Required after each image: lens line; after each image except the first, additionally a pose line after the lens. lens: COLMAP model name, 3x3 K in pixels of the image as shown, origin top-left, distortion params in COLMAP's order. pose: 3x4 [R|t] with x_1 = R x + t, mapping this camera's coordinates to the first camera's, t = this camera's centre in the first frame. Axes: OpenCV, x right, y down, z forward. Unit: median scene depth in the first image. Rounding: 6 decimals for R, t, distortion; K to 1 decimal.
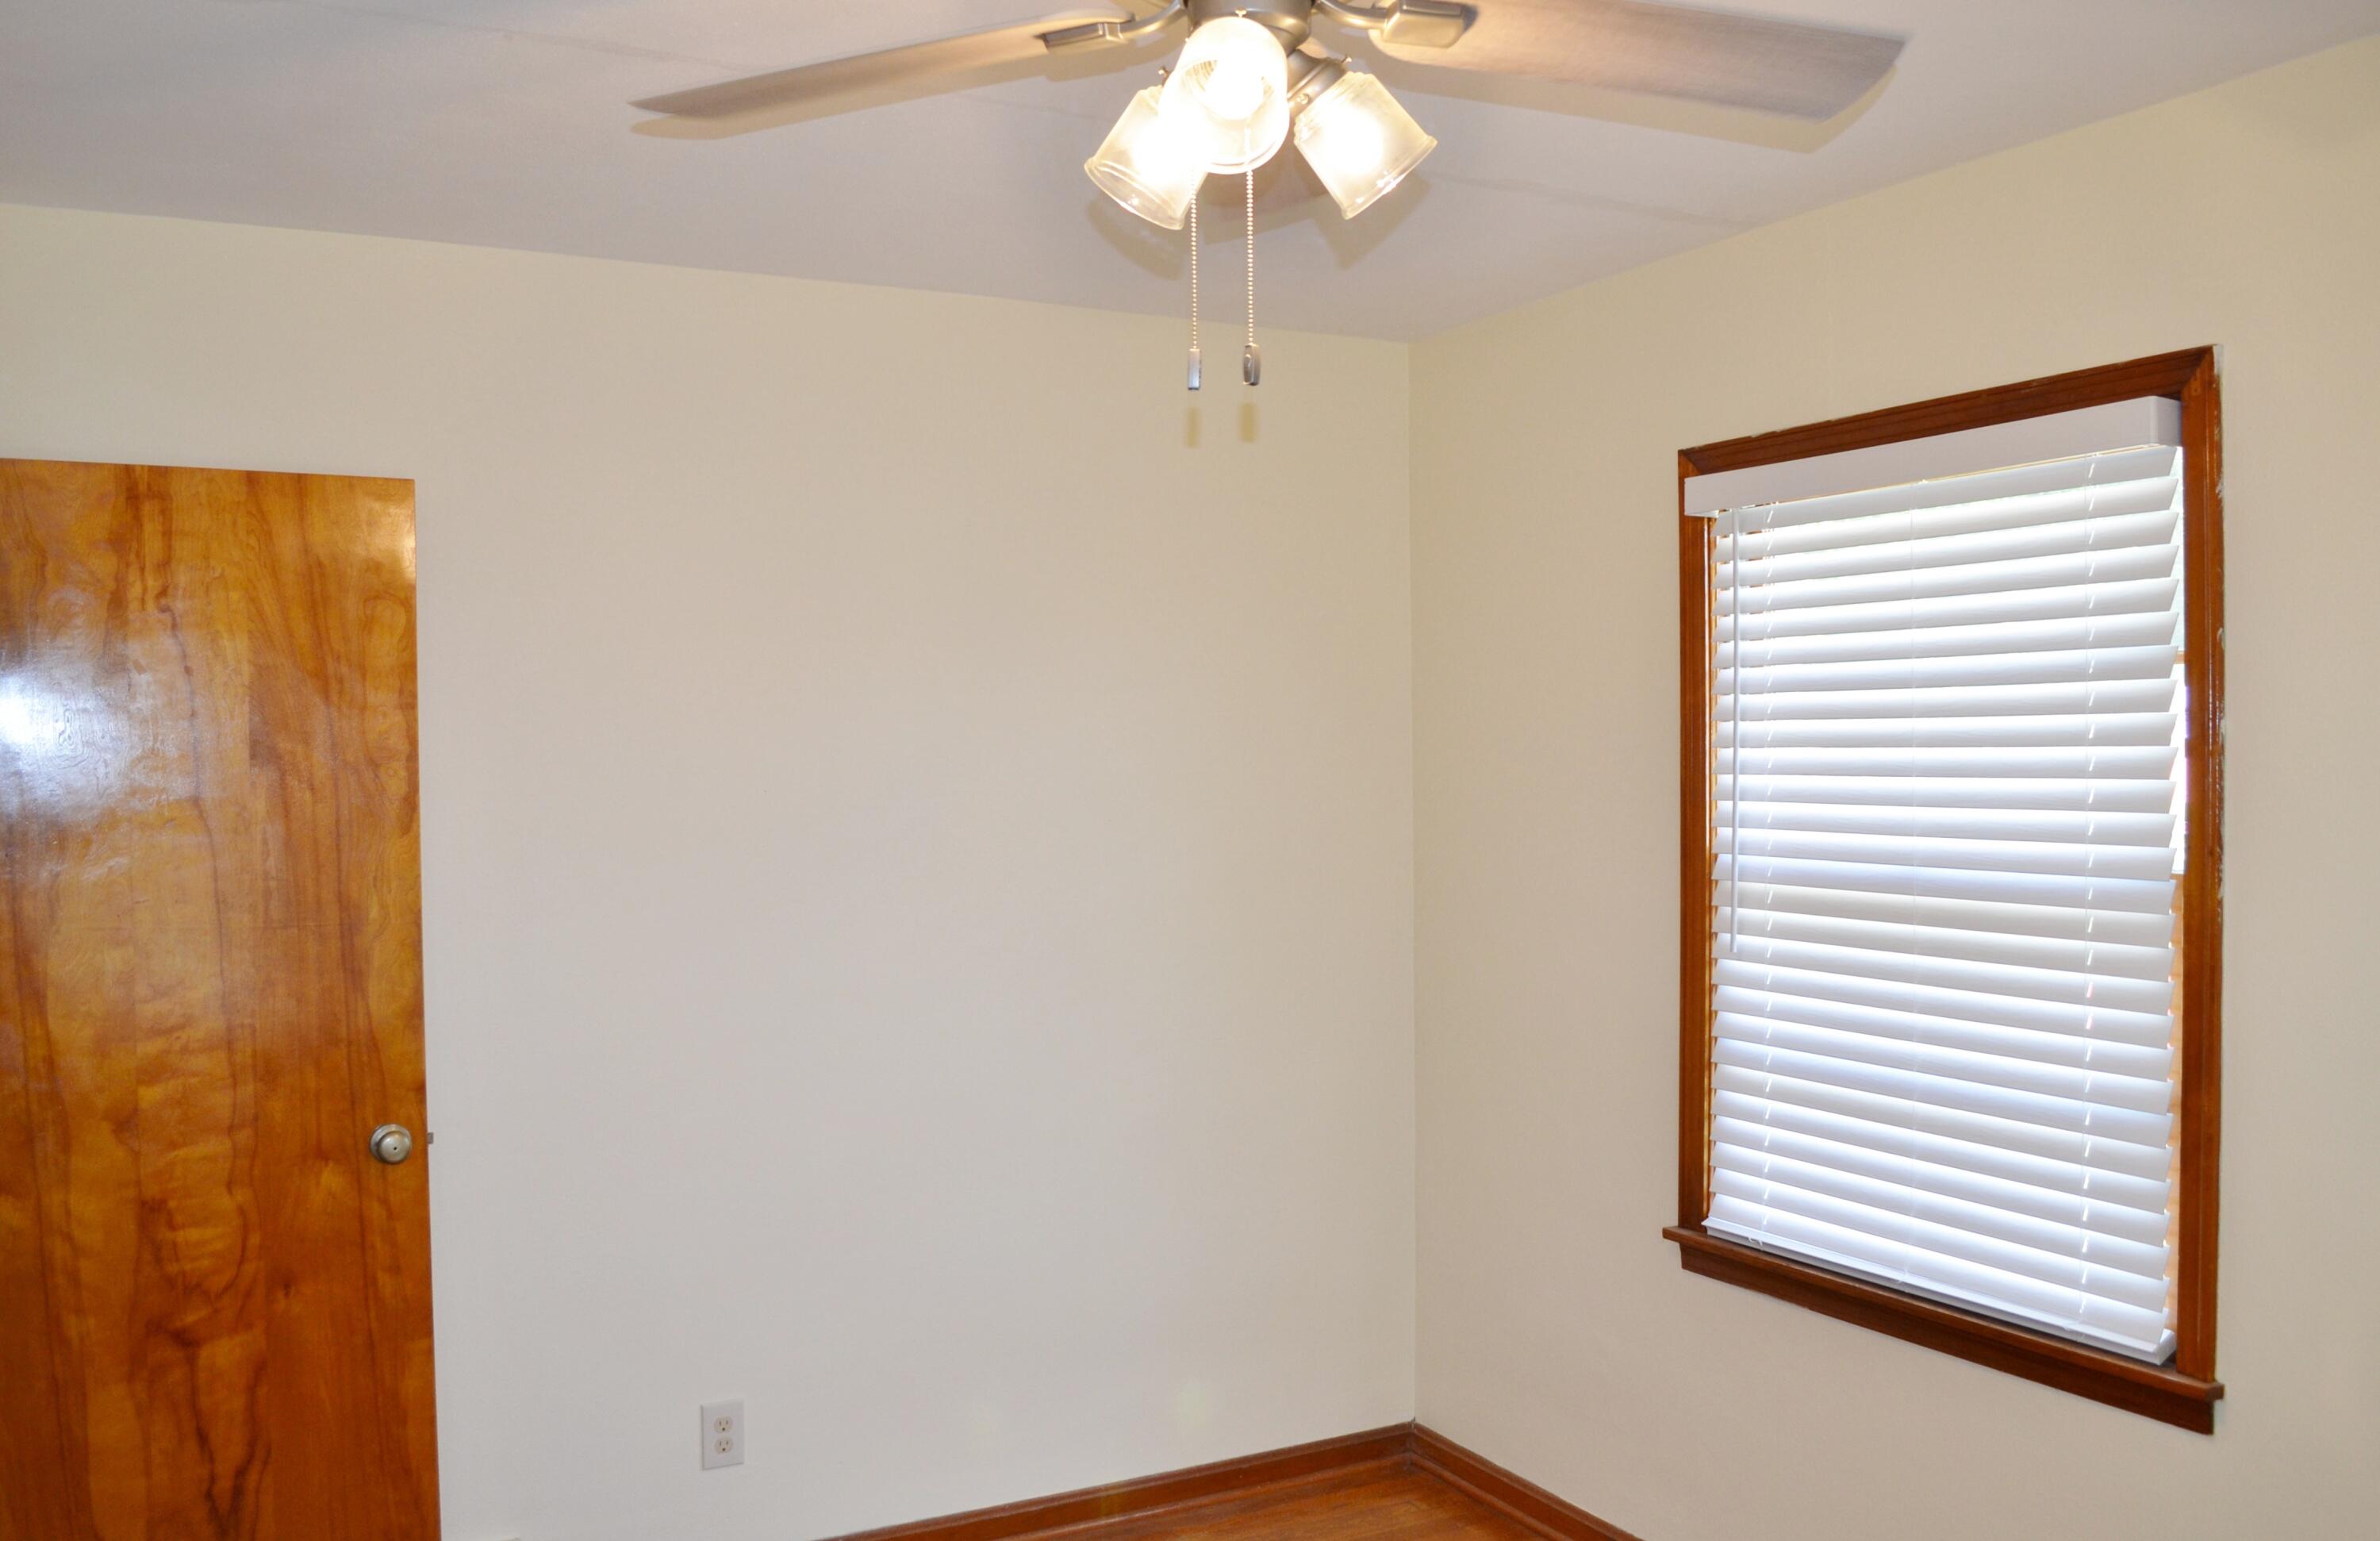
lens RADIAL K [[1987.5, 0, 1190.0], [0, 1987.5, 770.5], [0, 0, 1]] dist [-0.081957, 0.001825]
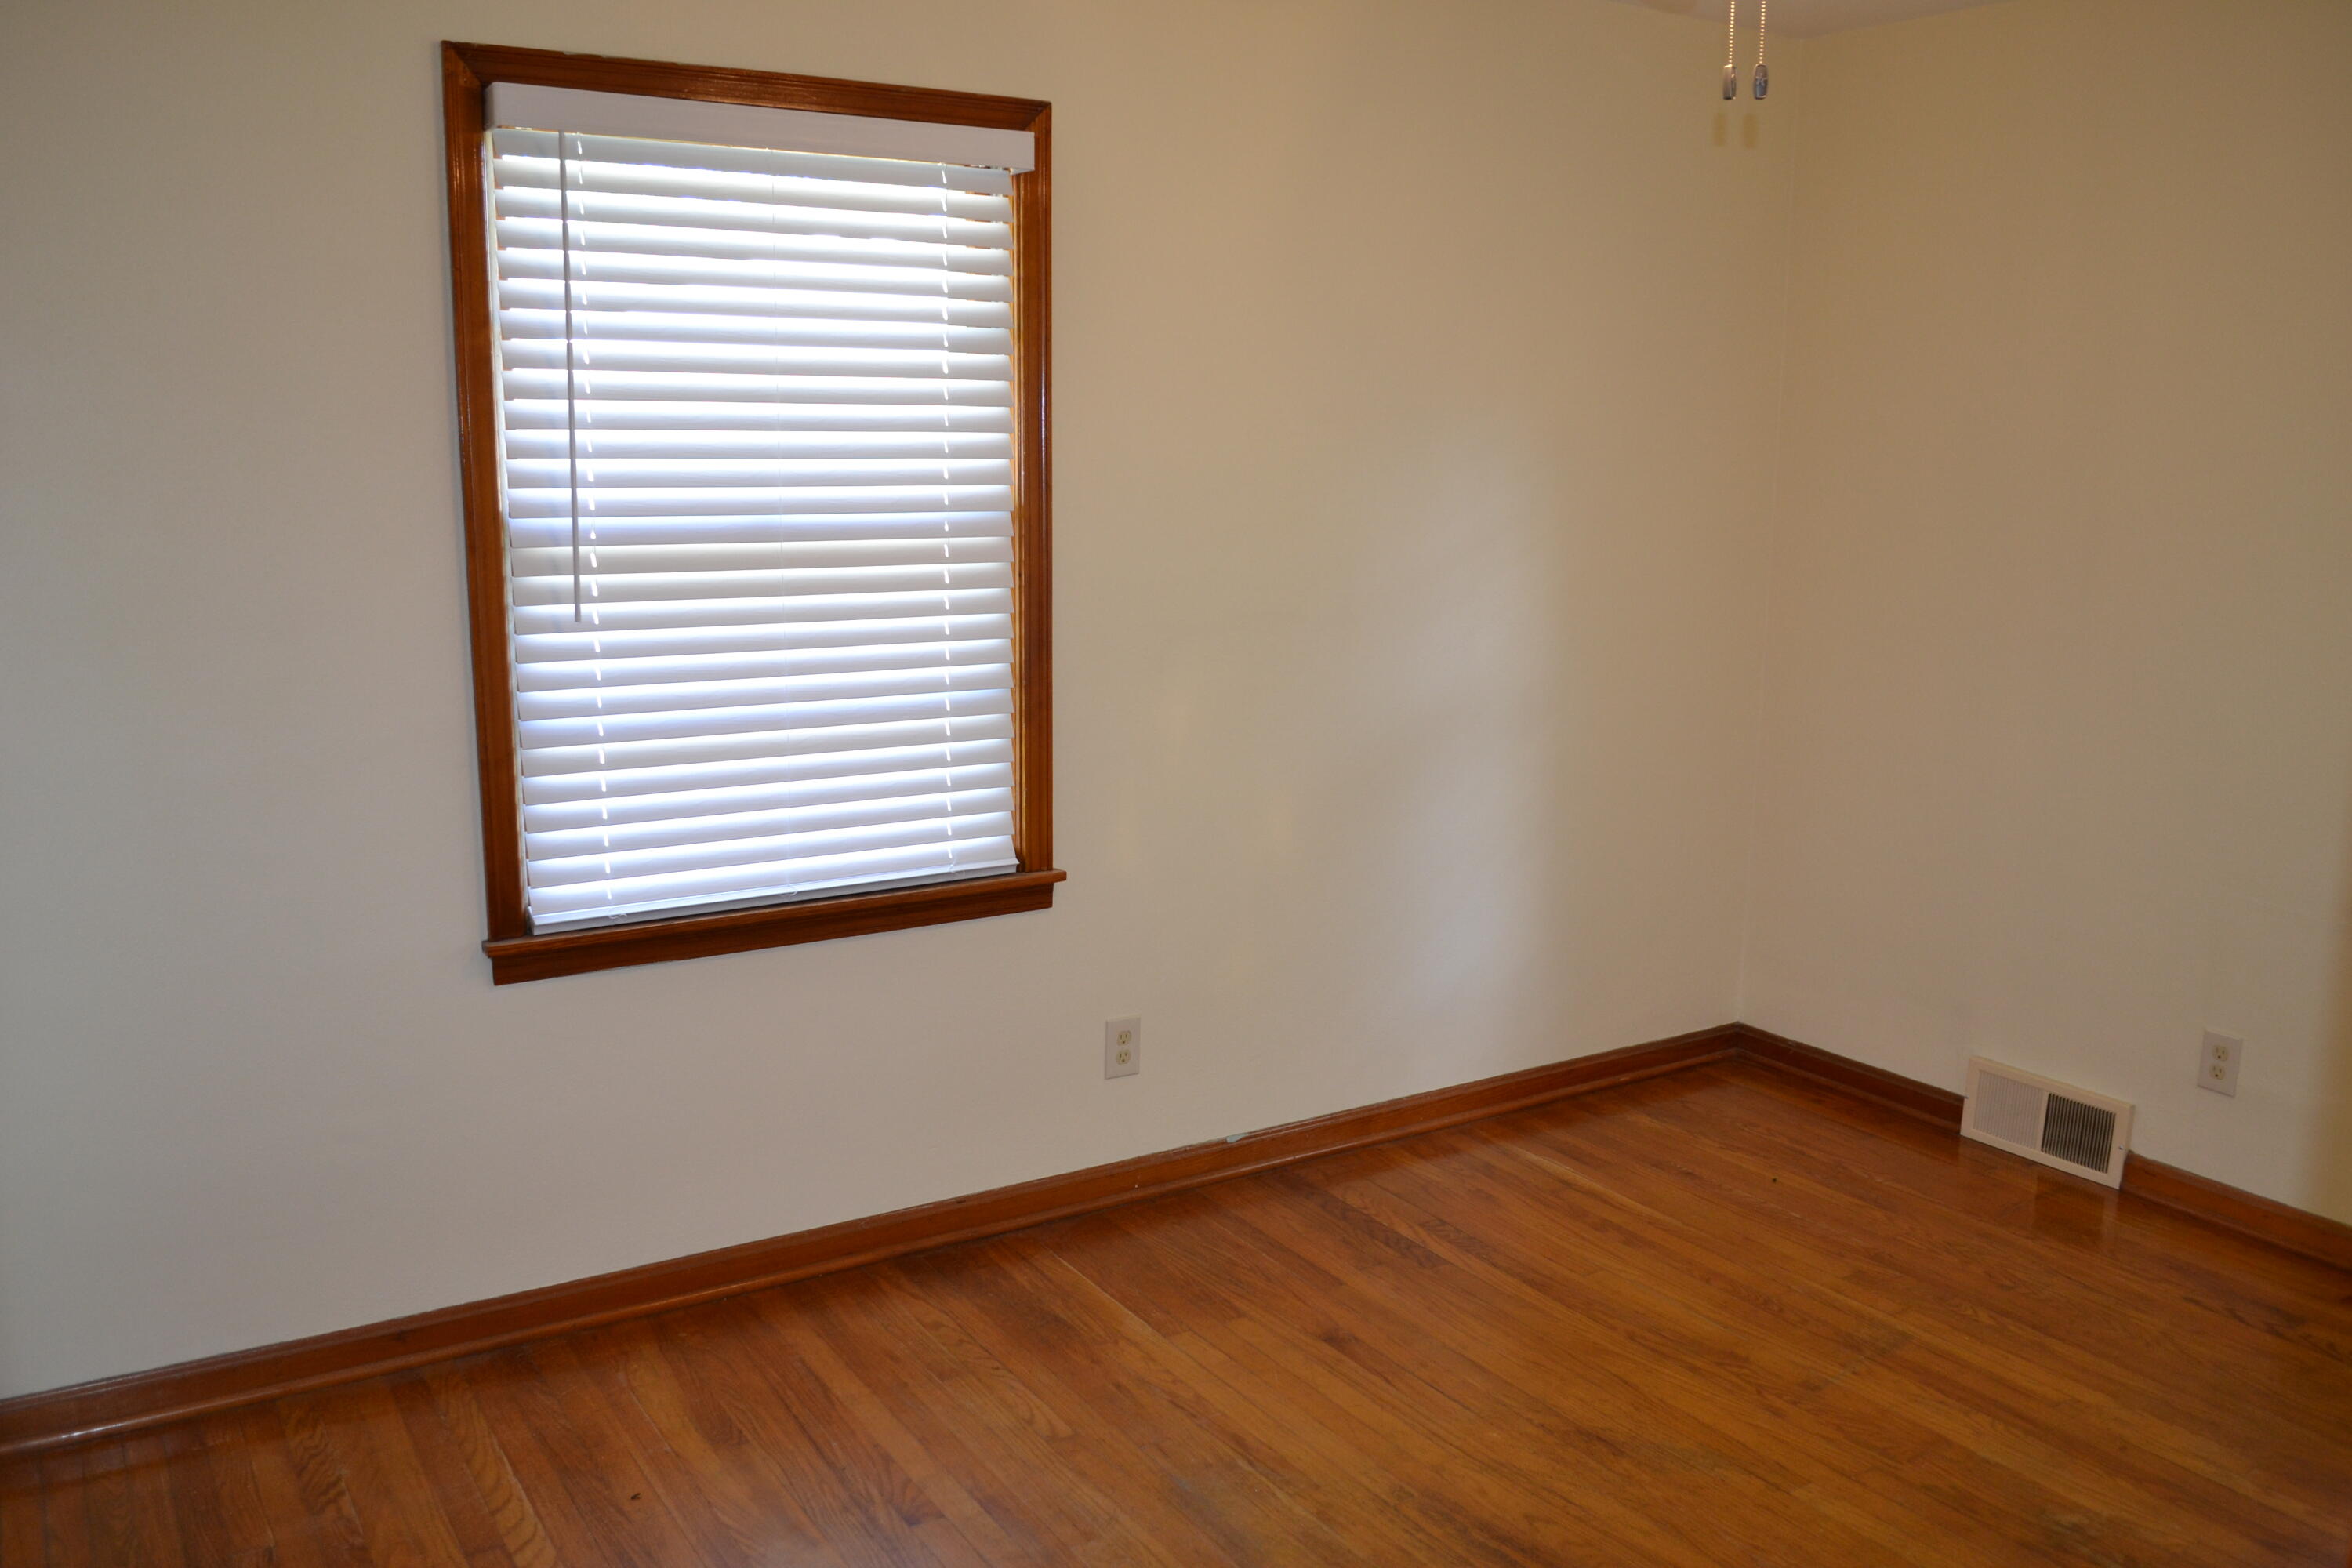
lens RADIAL K [[1888.1, 0, 1176.0], [0, 1888.1, 784.0], [0, 0, 1]] dist [-0.091236, 0.045758]
pose [[-0.088505, -0.182123, 0.979285, -1.519382], [-0.004942, 0.983211, 0.182406, 0.011151], [-0.996063, 0.011304, -0.087919, 1.933229]]
